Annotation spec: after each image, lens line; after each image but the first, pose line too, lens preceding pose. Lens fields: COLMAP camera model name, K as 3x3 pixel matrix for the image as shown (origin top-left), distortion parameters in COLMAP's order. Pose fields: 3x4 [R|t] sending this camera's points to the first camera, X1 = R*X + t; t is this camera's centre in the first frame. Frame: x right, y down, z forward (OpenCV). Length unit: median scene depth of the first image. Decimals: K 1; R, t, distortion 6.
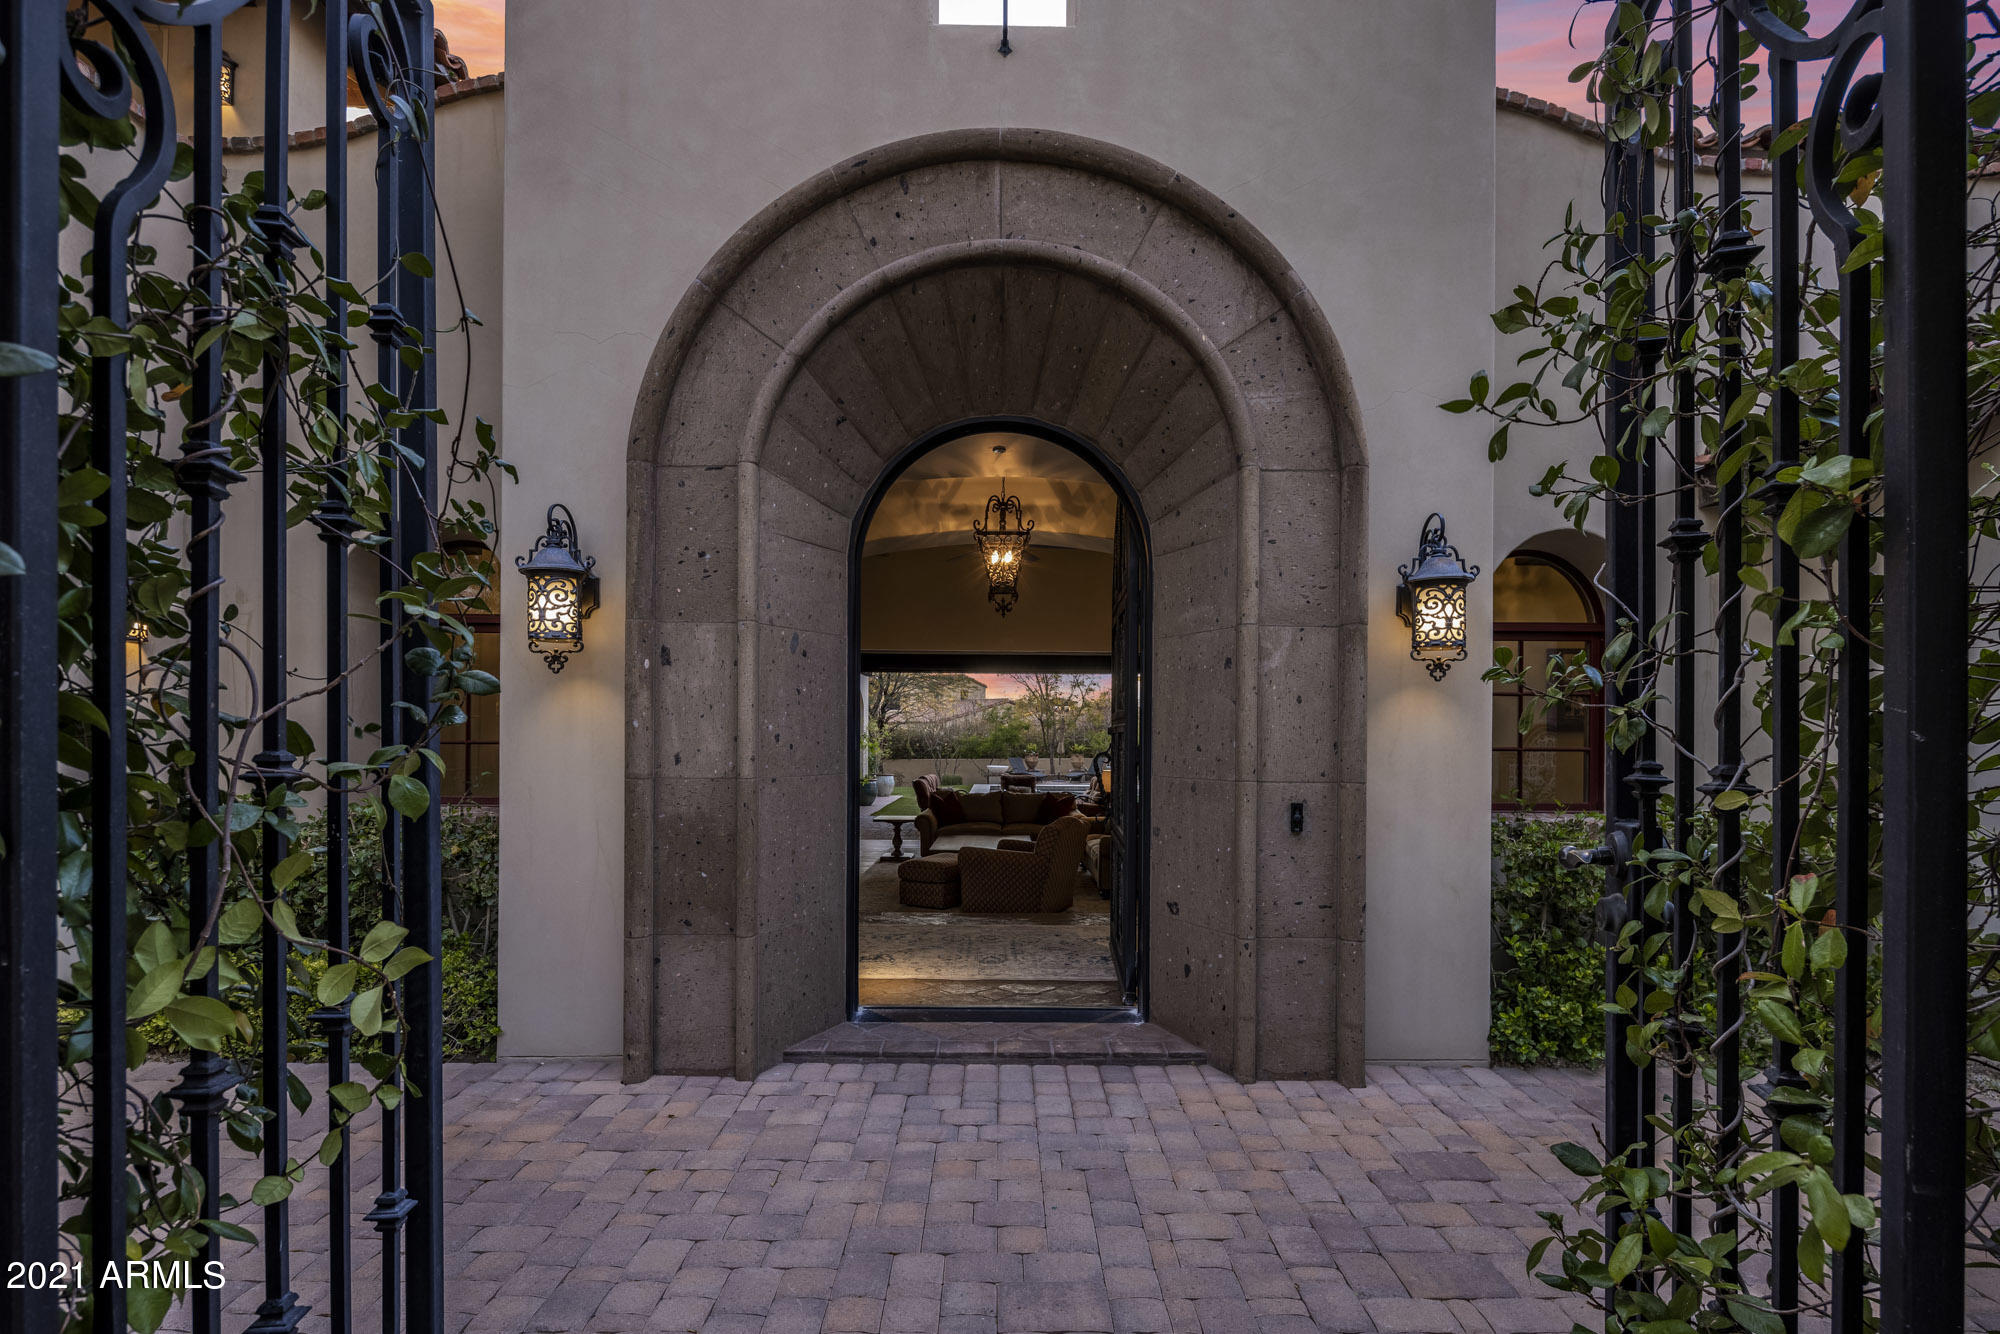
lens RADIAL K [[964.3, 0, 1006.4], [0, 964.3, 733.1], [0, 0, 1]] dist [0.004527, -0.005906]
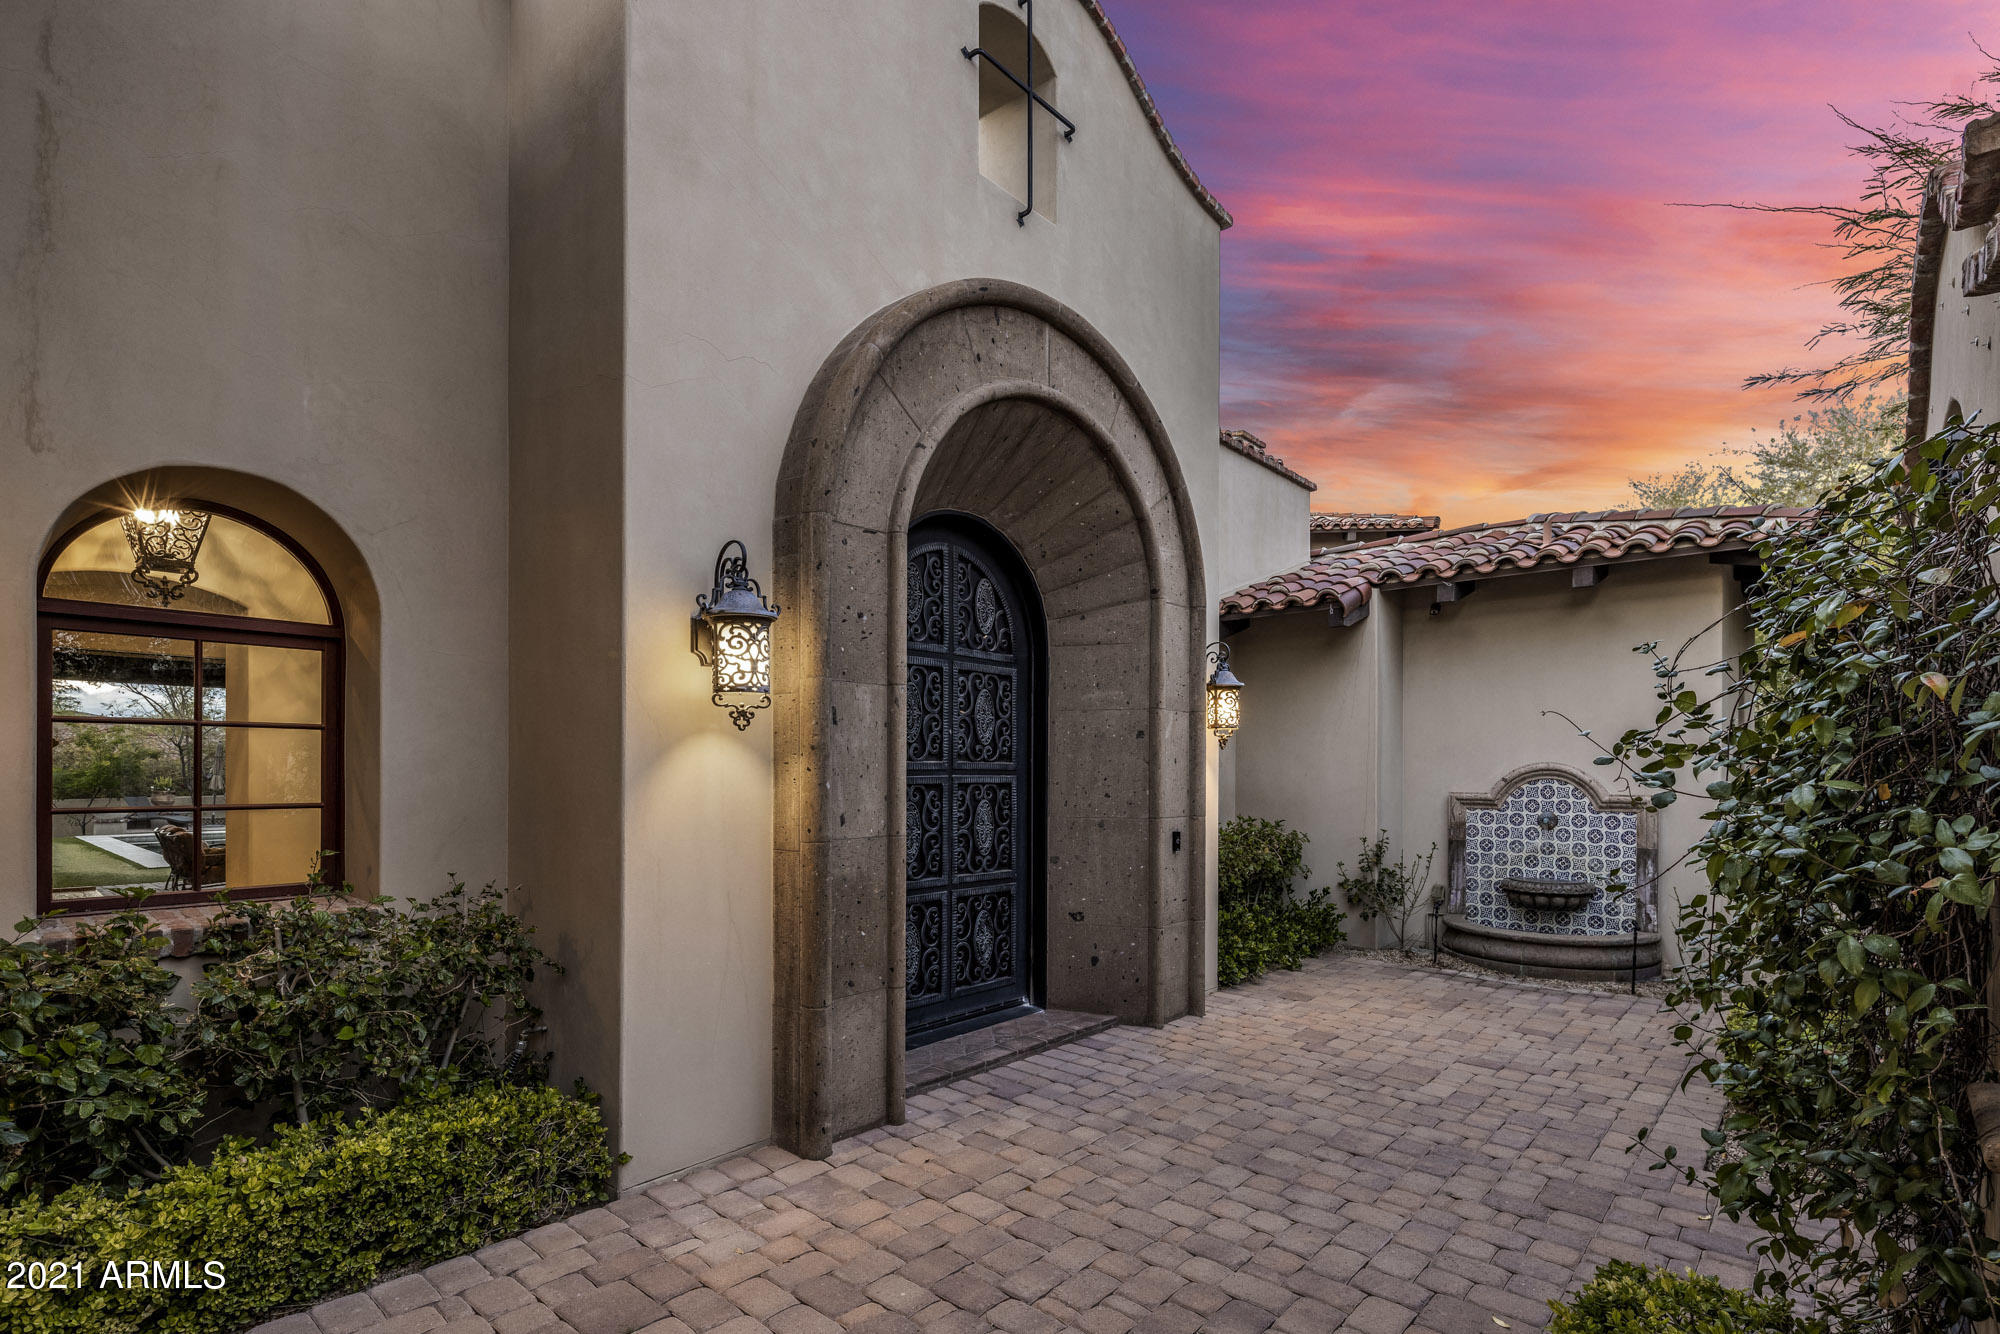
lens RADIAL K [[964.3, 0, 1014.8], [0, 964.3, 764.3], [0, 0, 1]] dist [0.004527, -0.005906]
pose [[0.661954, -0.000855, 0.749544, -0.960397], [-0.002688, 0.999990, 0.003515, -0.033948], [-0.749540, -0.004342, 0.661945, 0.213472]]
